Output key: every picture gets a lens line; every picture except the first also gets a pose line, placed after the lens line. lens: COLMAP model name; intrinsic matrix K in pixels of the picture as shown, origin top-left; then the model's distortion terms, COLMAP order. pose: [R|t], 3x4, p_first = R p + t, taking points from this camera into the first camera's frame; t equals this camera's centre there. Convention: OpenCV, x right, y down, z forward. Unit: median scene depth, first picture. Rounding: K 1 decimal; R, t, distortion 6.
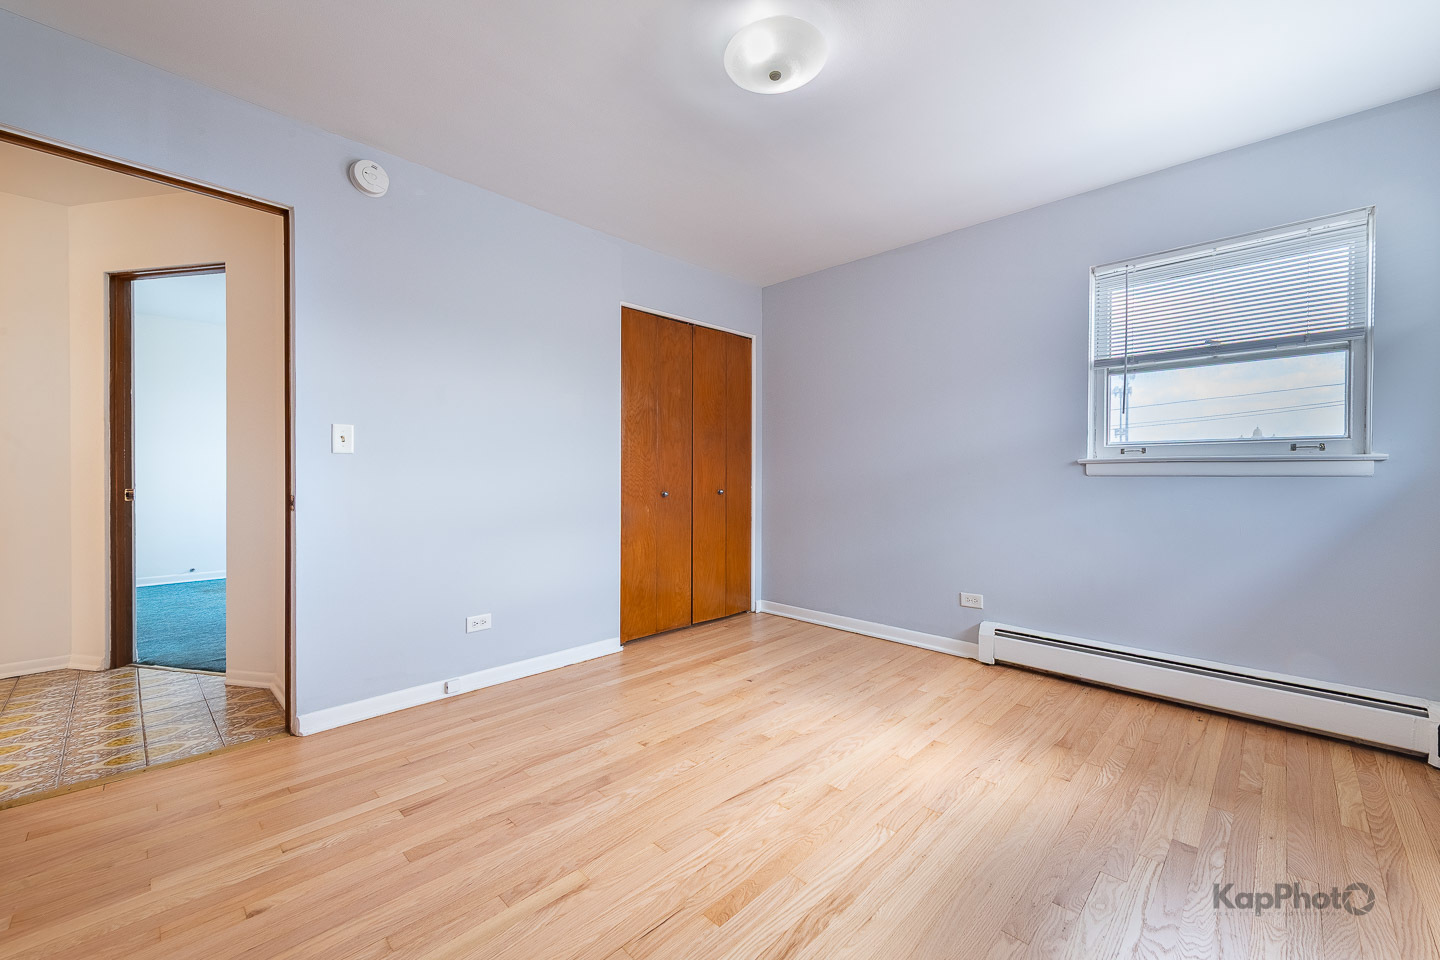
lens RADIAL K [[568.6, 0, 716.7], [0, 568.6, 475.8], [0, 0, 1]] dist [0.015039, -0.006316]
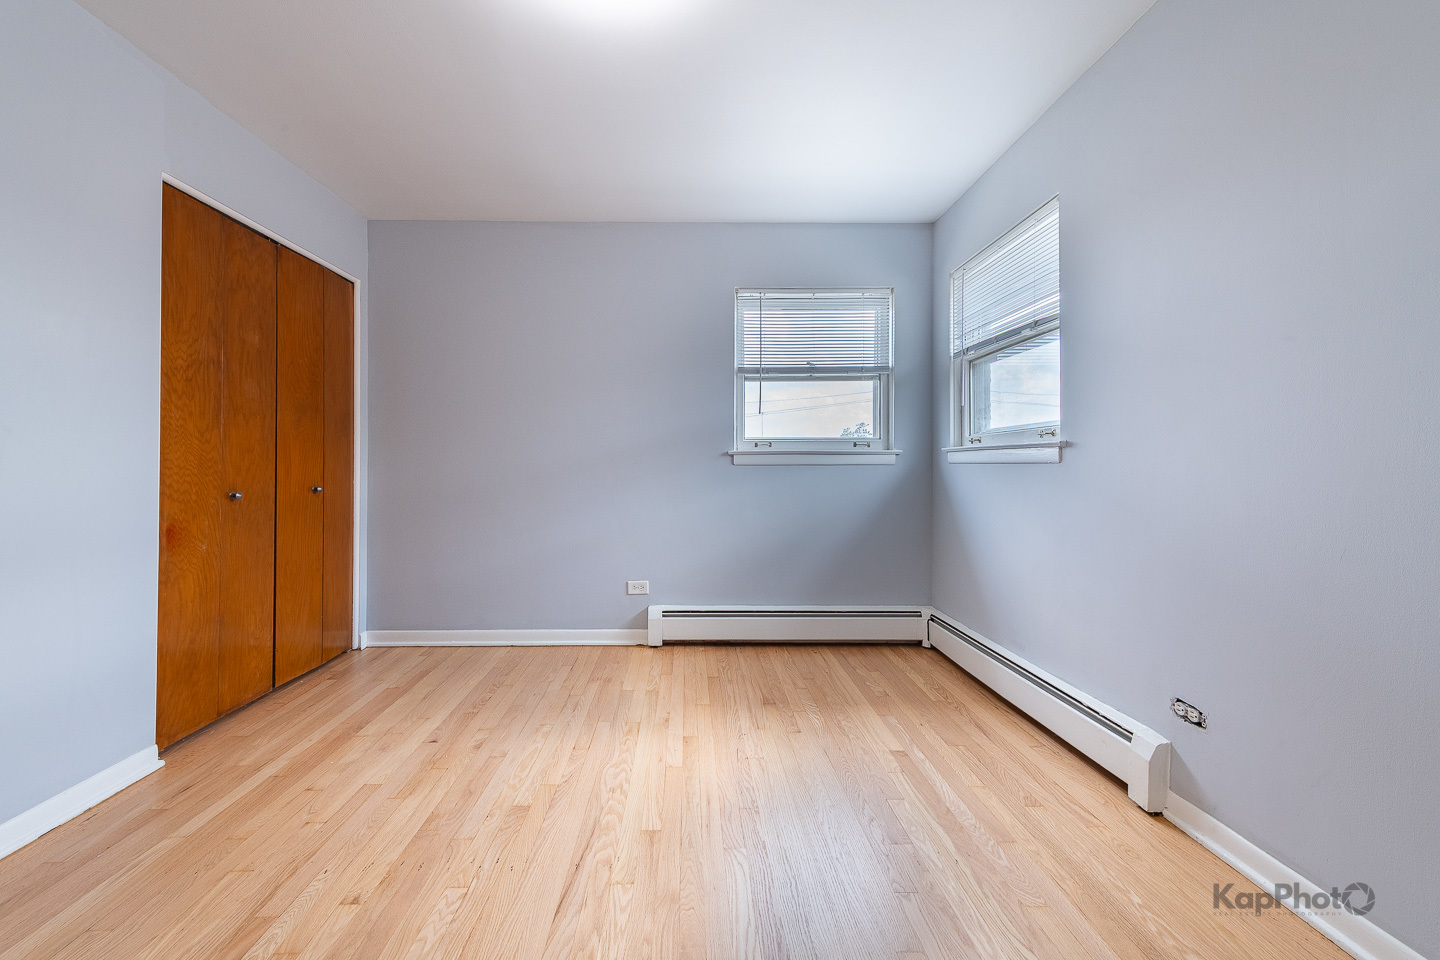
lens RADIAL K [[576.5, 0, 691.4], [0, 576.5, 458.8], [0, 0, 1]] dist [0.014484, -0.007468]
pose [[0.707865, 0.004934, 0.706331, -0.238174], [0.003706, 0.999936, -0.010700, -0.000564], [-0.706338, 0.010192, 0.707801, 0.220505]]
